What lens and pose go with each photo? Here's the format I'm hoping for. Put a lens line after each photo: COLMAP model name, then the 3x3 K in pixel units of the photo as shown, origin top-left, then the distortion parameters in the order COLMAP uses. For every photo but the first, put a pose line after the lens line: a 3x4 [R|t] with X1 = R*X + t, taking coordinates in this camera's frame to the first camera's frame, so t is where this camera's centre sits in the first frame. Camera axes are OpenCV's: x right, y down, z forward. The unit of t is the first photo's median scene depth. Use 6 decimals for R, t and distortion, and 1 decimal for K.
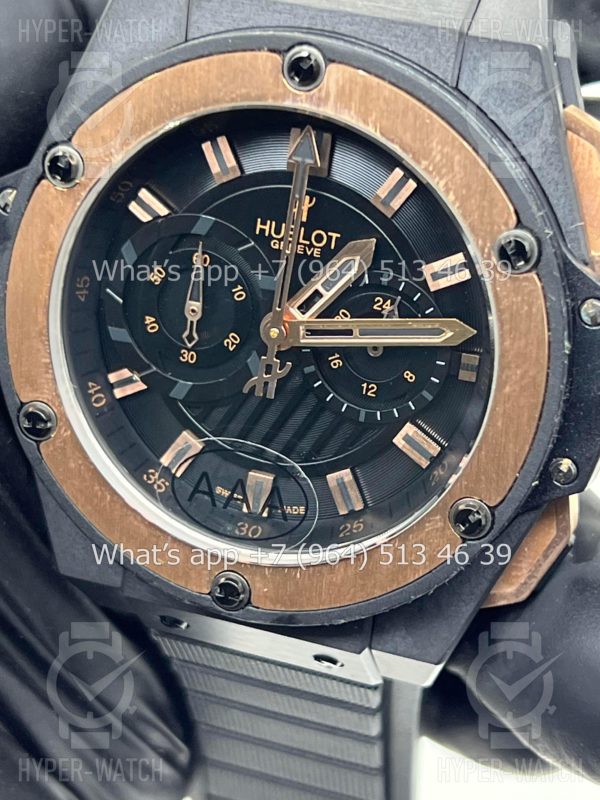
lens RADIAL K [[1934.0, 0, 295.2], [0, 1934.0, 401.4], [0, 0, 1]] dist [0.219260, 0.000000]
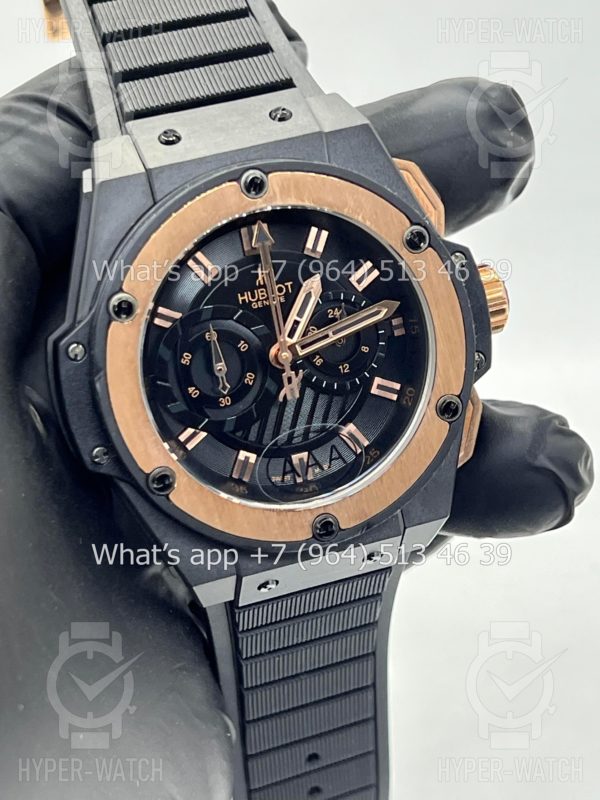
lens RADIAL K [[1934.0, 0, 299.4], [0, 1934.0, 393.1], [0, 0, 1]] dist [0.219260, 0.000000]
pose [[0.791321, -0.381793, 0.477541, -0.738177], [0.439244, 0.898316, -0.009659, 0.010604], [-0.425295, 0.217400, 0.878557, -0.332306]]
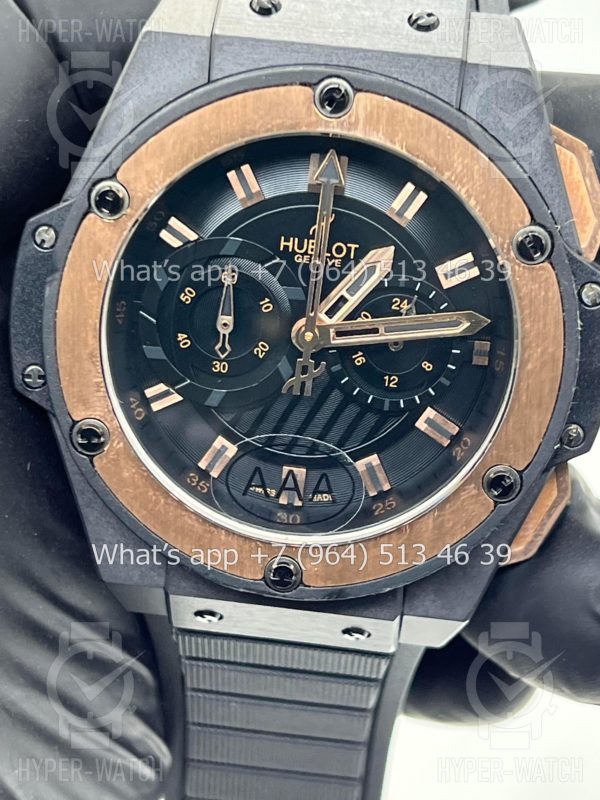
lens RADIAL K [[1934.0, 0, 298.8], [0, 1934.0, 394.8], [0, 0, 1]] dist [0.219260, 0.000000]
pose [[0.971421, -0.081428, 0.222958, -0.267915], [0.091755, 0.995118, -0.036341, 0.037968], [-0.218911, 0.055760, 0.974150, -0.083535]]
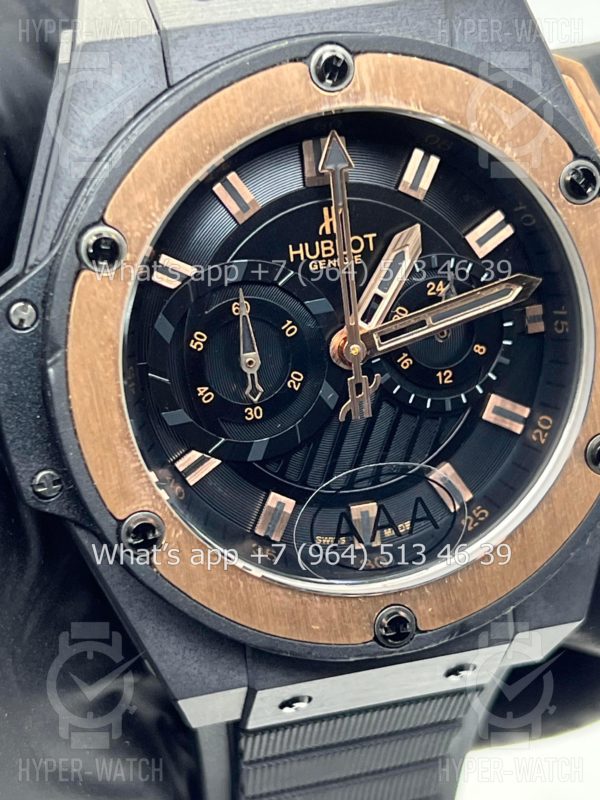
lens RADIAL K [[1934.0, 0, 301.1], [0, 1934.0, 398.1], [0, 0, 1]] dist [0.219260, 0.000000]
pose [[0.825305, -0.318726, 0.466138, -0.485687], [0.359743, 0.933051, 0.001051, -0.023652], [-0.435266, 0.166823, 0.884711, 0.170671]]
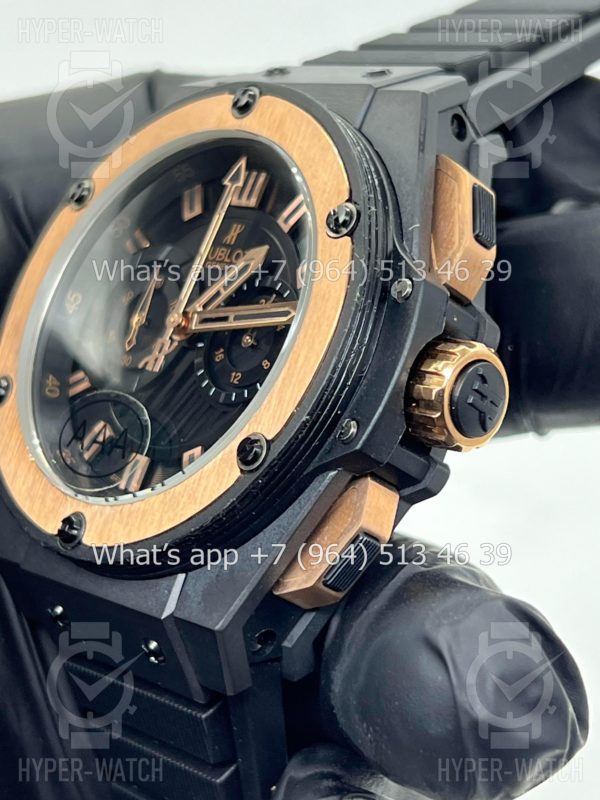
lens RADIAL K [[1934.0, 0, 295.1], [0, 1934.0, 404.2], [0, 0, 1]] dist [0.219260, 0.000000]
pose [[0.882462, 0.116742, -0.455667, 0.580175], [-0.339007, 0.829399, -0.444040, 0.491146], [0.326092, 0.546323, 0.771489, 0.167981]]
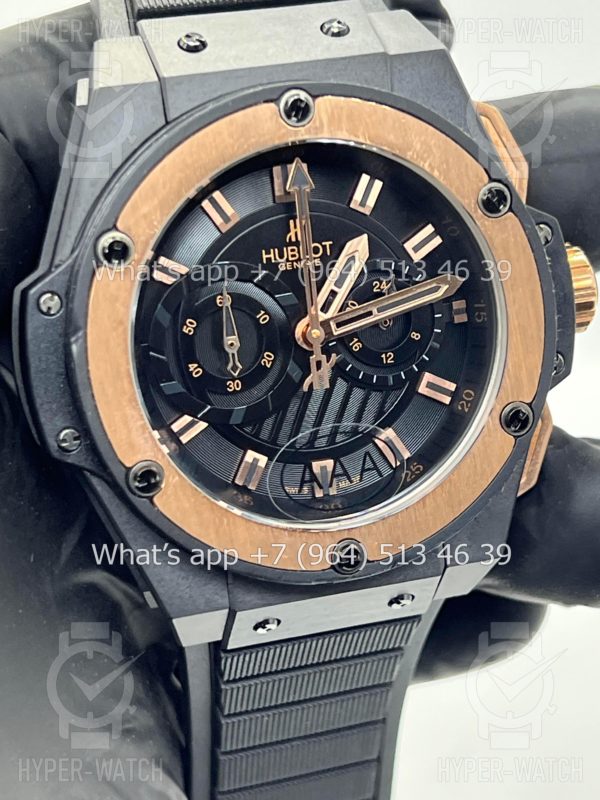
lens RADIAL K [[1934.0, 0, 303.4], [0, 1934.0, 402.2], [0, 0, 1]] dist [0.219260, 0.000000]
pose [[0.811032, -0.303624, 0.500040, -0.624790], [0.362659, 0.931650, -0.022512, 0.027982], [-0.459028, 0.199602, 0.865709, -0.018105]]
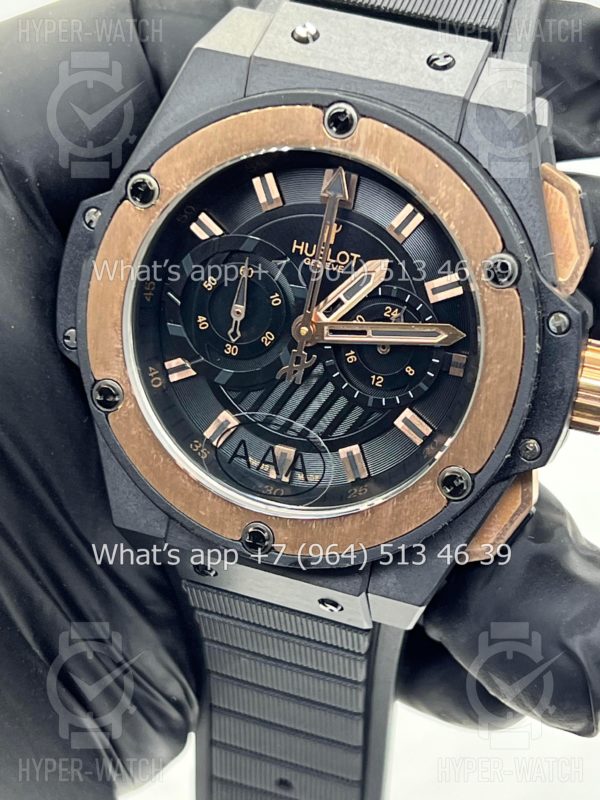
lens RADIAL K [[1934.0, 0, 300.0], [0, 1934.0, 412.2], [0, 0, 1]] dist [0.219260, 0.000000]
pose [[0.998292, 0.047303, 0.034277, -0.053847], [-0.045455, 0.997570, -0.052805, 0.083281], [-0.036692, 0.051157, 0.998016, -0.246382]]
